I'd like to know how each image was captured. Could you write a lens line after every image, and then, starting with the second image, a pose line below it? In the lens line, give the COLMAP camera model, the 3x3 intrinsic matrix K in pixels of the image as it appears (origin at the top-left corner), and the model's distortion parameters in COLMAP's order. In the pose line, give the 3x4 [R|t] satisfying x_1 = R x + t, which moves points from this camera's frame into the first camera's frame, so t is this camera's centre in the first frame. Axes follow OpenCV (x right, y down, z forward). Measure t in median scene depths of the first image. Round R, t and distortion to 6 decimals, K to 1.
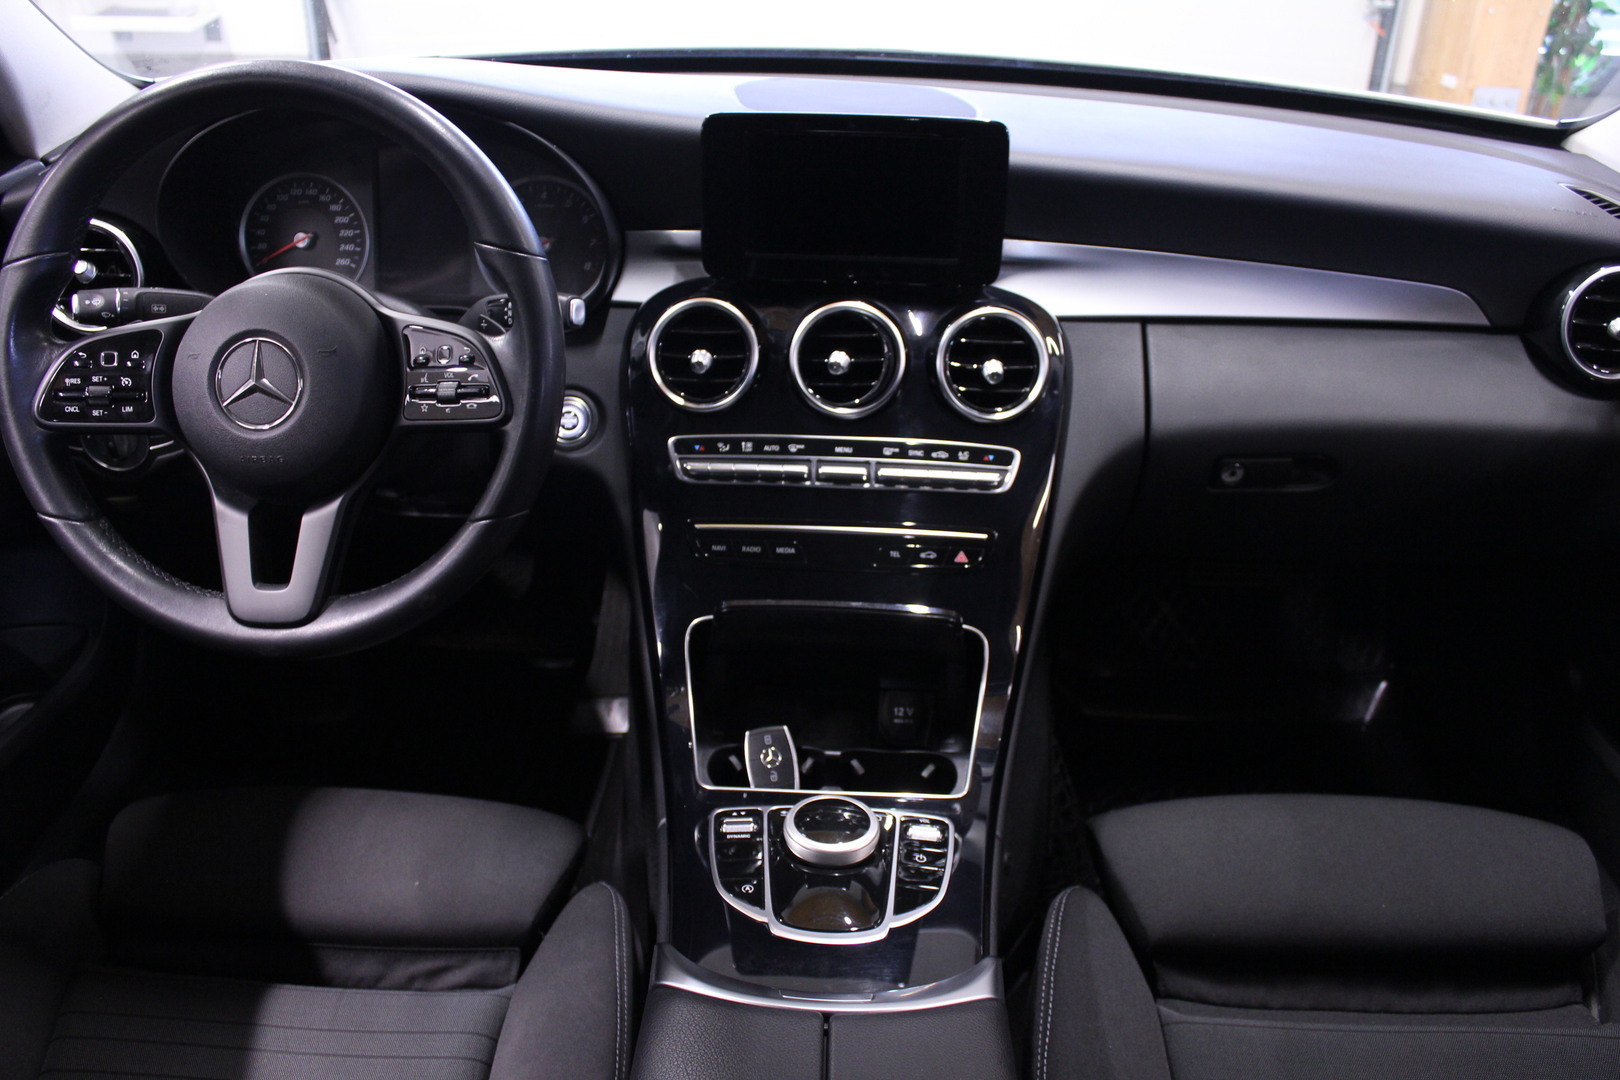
lens RADIAL K [[1332.5, 0, 810.0], [0, 1332.5, 540.0], [0, 0, 1]] dist [-0.045395, 0.012269]
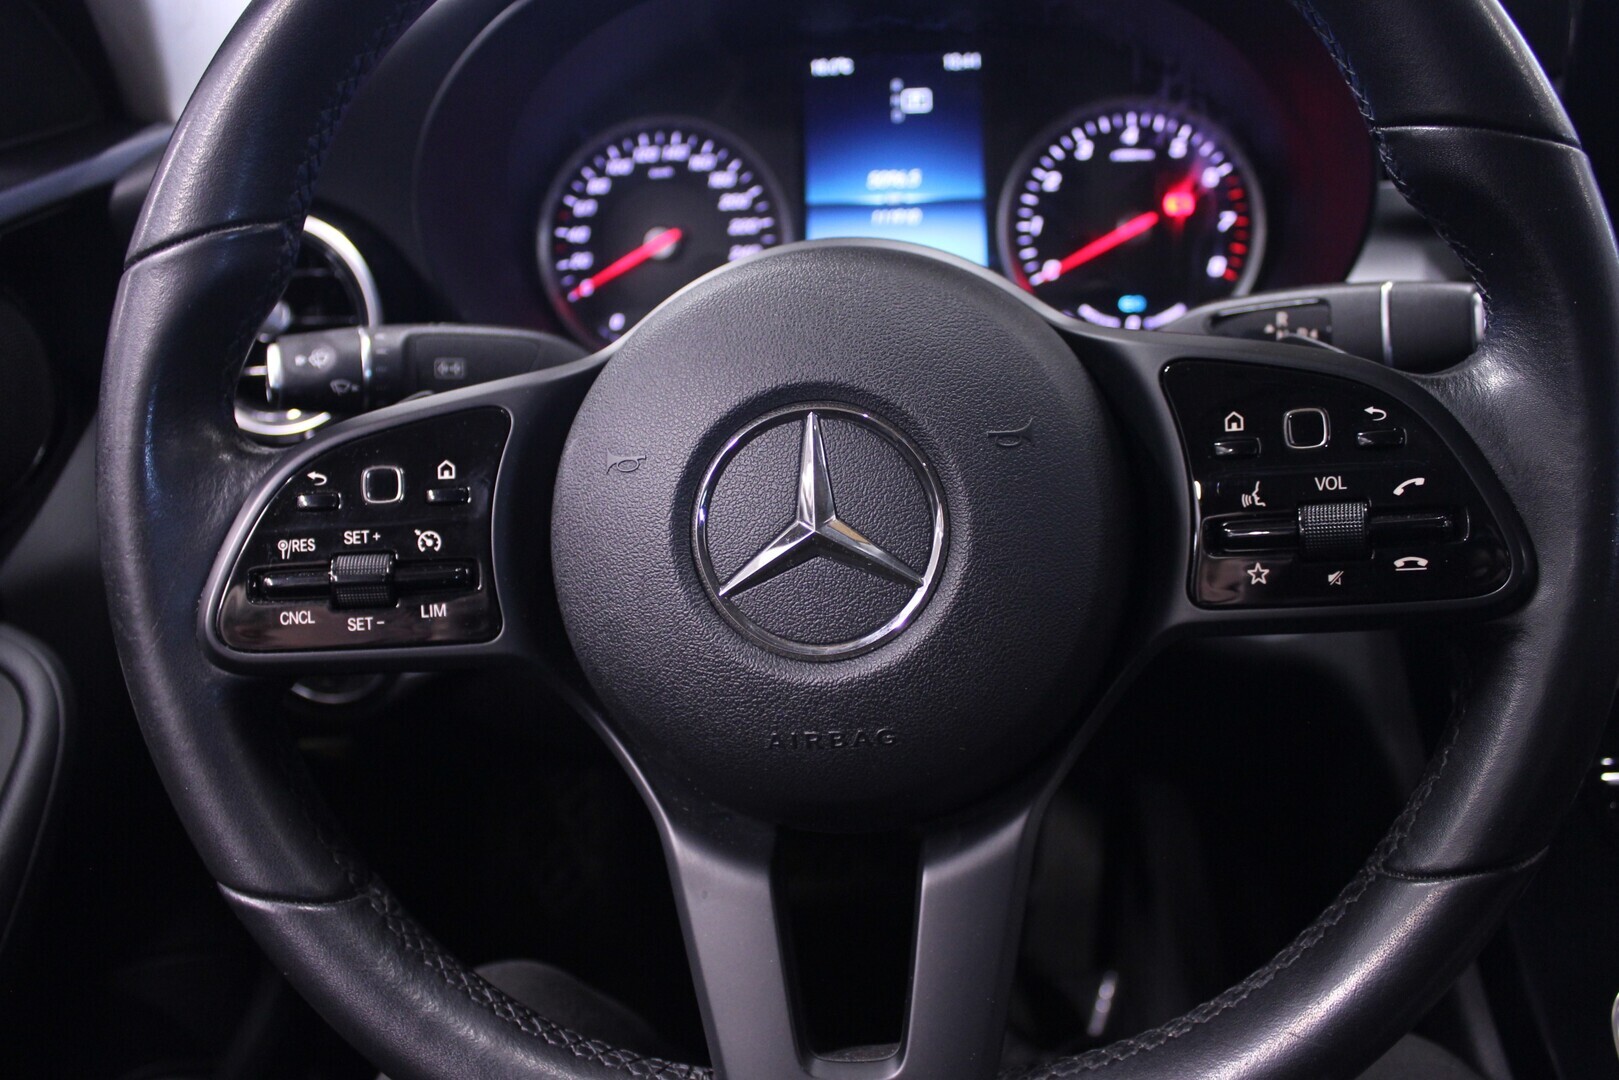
lens RADIAL K [[1276.6, 0, 809.5], [0, 1276.6, 540.0], [0, 0, 1]] dist [-0.111862, -0.001420]
pose [[0.998489, -0.051745, -0.018492, -0.400399], [0.050371, 0.996393, -0.068294, -0.089310], [0.021959, 0.067260, 0.997494, 0.629693]]
